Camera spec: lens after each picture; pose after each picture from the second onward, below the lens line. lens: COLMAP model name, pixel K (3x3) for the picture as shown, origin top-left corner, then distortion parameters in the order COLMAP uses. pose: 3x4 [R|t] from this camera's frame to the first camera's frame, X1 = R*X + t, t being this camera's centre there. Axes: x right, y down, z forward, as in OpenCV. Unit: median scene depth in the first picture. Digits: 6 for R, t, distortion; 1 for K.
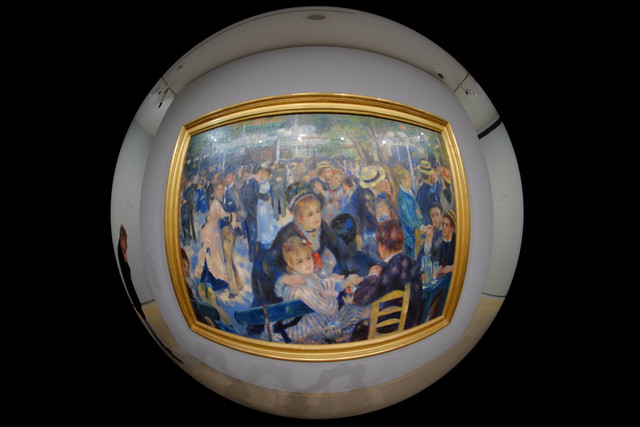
lens RADIAL K [[1407.7, 0, 320.0], [0, 1407.7, 213.5], [0, 0, 1]] dist [-1.114028, 0.017592]
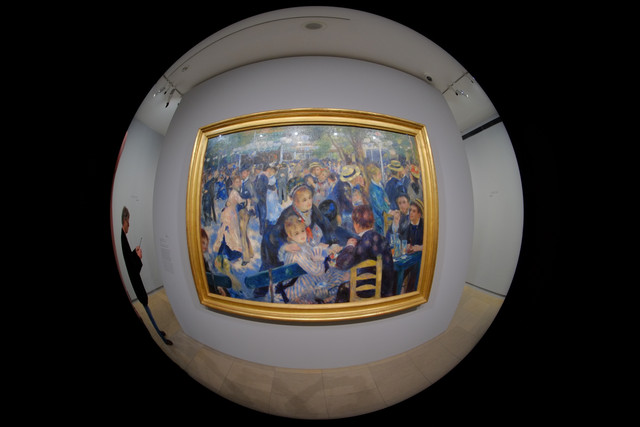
lens RADIAL K [[1284.0, 0, 319.2], [0, 1284.0, 172.3], [0, 0, 1]] dist [4.739056, -0.006808]
pose [[0.999987, 0.004665, 0.001850, 0.004228], [-0.004618, 0.999677, -0.025001, 0.004096], [-0.001966, 0.024992, 0.999686, -0.235369]]
